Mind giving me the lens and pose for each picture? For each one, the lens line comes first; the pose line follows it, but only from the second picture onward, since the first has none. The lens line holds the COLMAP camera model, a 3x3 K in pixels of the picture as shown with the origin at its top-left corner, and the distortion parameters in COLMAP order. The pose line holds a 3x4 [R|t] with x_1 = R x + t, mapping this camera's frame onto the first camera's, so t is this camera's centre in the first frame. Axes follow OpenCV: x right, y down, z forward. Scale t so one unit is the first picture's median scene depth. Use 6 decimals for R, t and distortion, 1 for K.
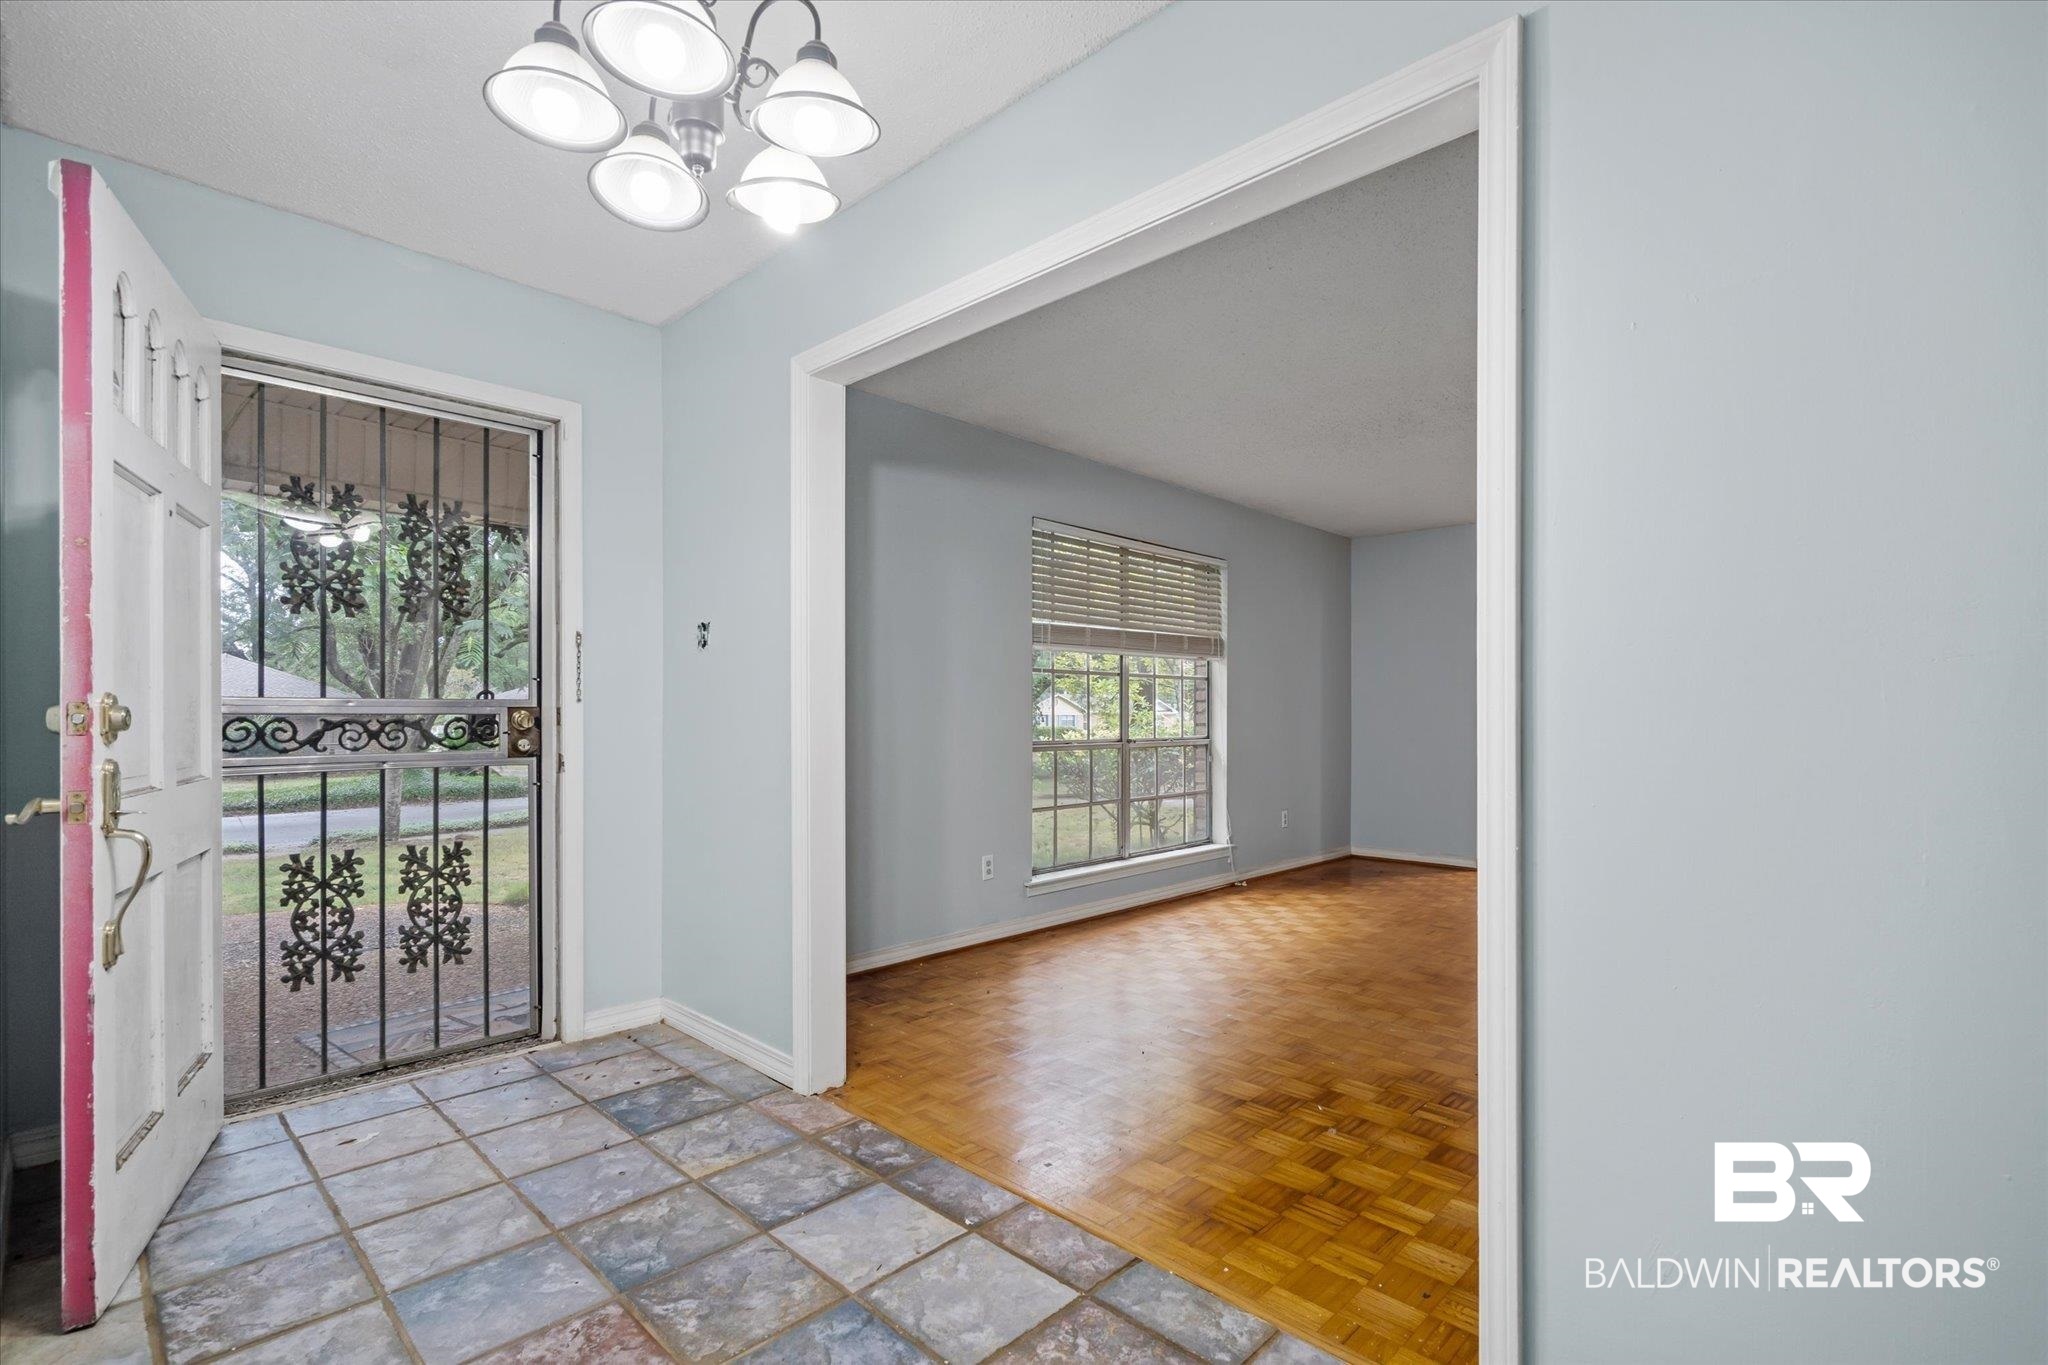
lens RADIAL K [[939.0, 0, 1032.8], [0, 939.0, 721.3], [0, 0, 1]] dist [-0.002715, 0.000180]
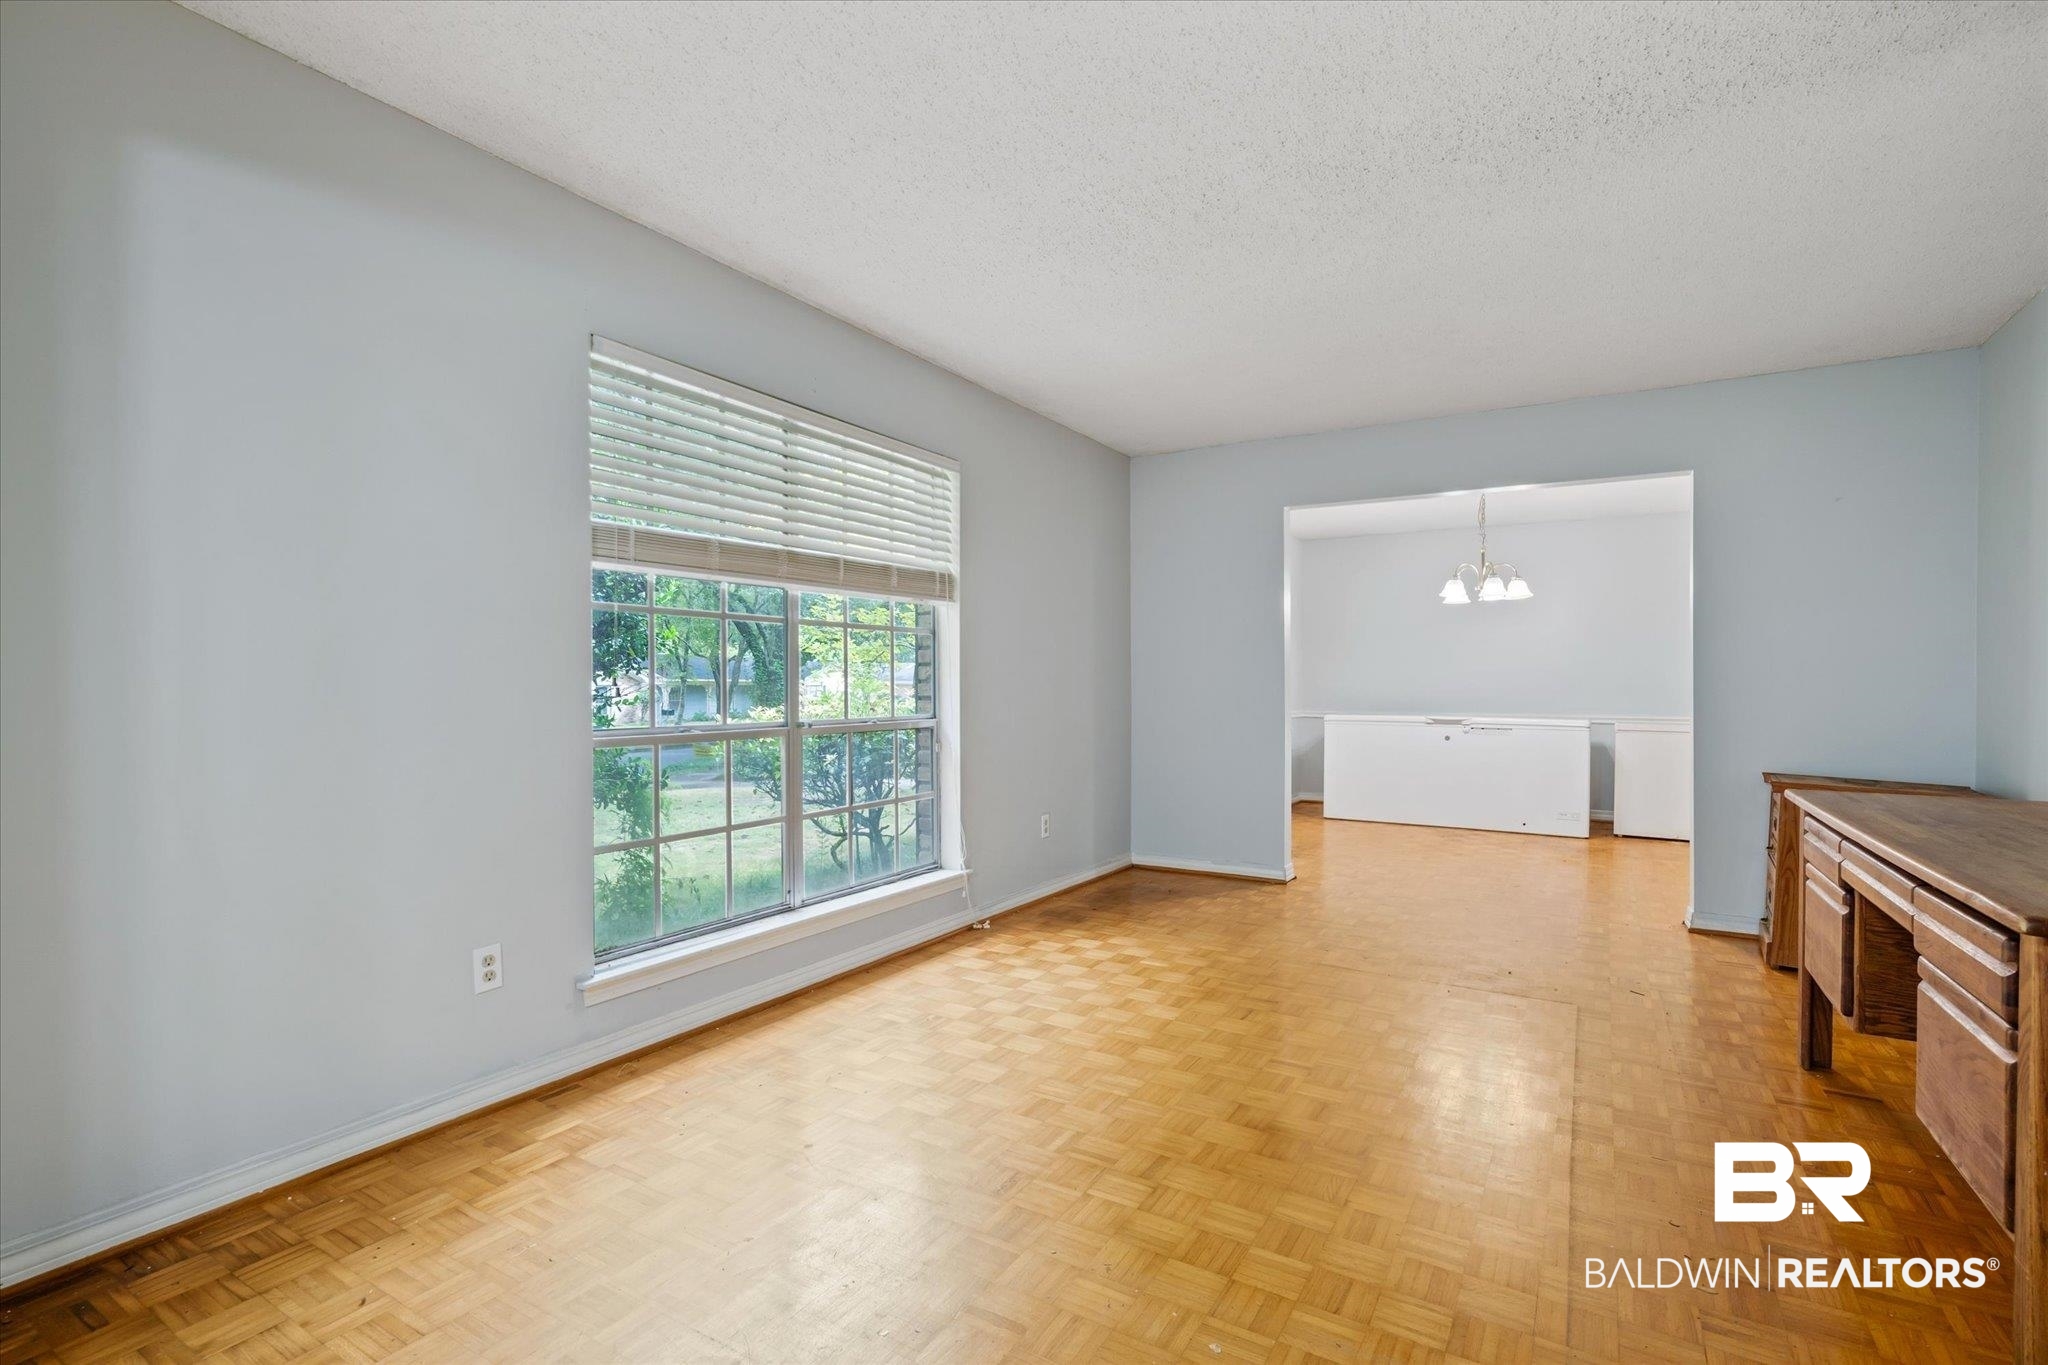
lens RADIAL K [[939.0, 0, 1024.0], [0, 939.0, 685.6], [0, 0, 1]] dist [-0.002715, 0.000180]
pose [[0.977324, -0.001475, 0.211742, 0.115544], [0.002494, 0.999987, -0.004543, -0.002750], [-0.211733, 0.004968, 0.977315, 0.340469]]
